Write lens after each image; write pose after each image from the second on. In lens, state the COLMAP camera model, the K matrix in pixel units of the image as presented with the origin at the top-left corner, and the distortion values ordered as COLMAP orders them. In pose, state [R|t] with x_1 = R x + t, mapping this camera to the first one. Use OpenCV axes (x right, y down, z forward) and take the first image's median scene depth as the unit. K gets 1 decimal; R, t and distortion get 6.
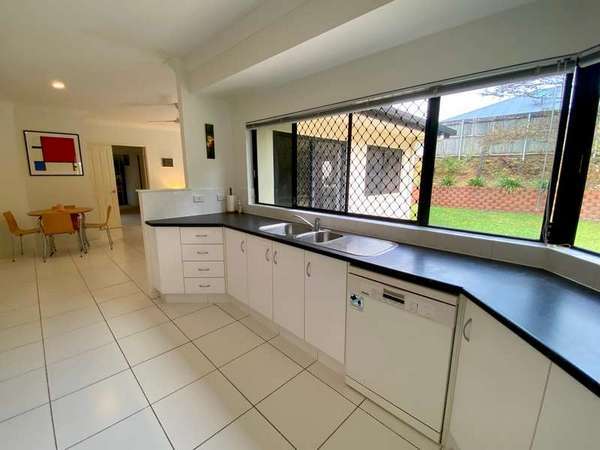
lens RADIAL K [[270.5, 0, 298.6], [0, 270.5, 225.6], [0, 0, 1]] dist [-0.013891, -0.000256]
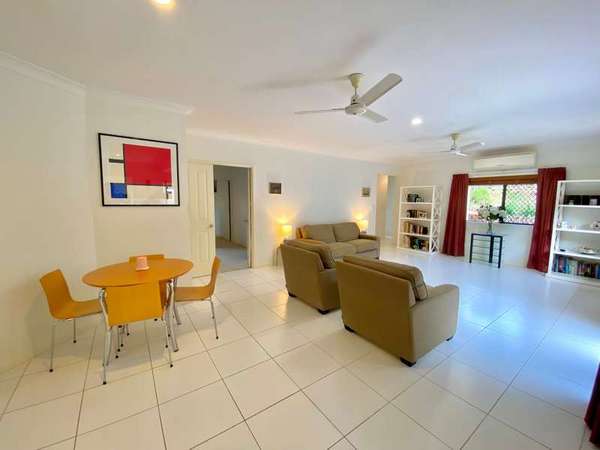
lens RADIAL K [[243.8, 0, 295.6], [0, 243.8, 227.0], [0, 0, 1]] dist [-0.000342, -0.000049]
pose [[0.982413, 0.030161, -0.184269, -0.461895], [-0.045100, 0.995978, -0.077423, -0.115036], [0.181193, 0.084372, 0.979822, 0.529893]]
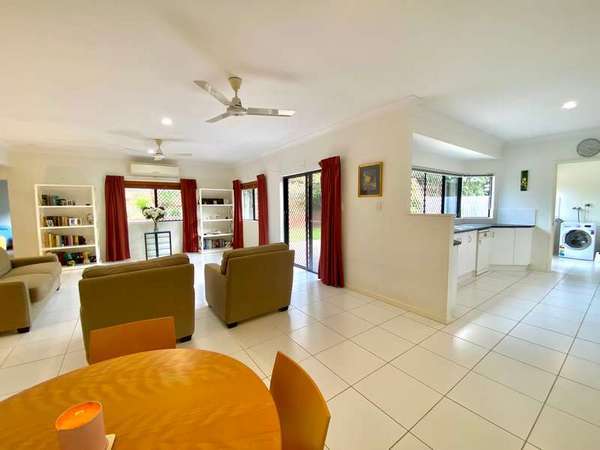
lens RADIAL K [[243.8, 0, 299.5], [0, 243.8, 222.8], [0, 0, 1]] dist [-0.000342, -0.000049]
pose [[0.171514, -0.076395, 0.982215, -0.948294], [0.198532, 0.979216, 0.041495, -0.162065], [-0.964970, 0.187884, 0.183117, 0.842761]]
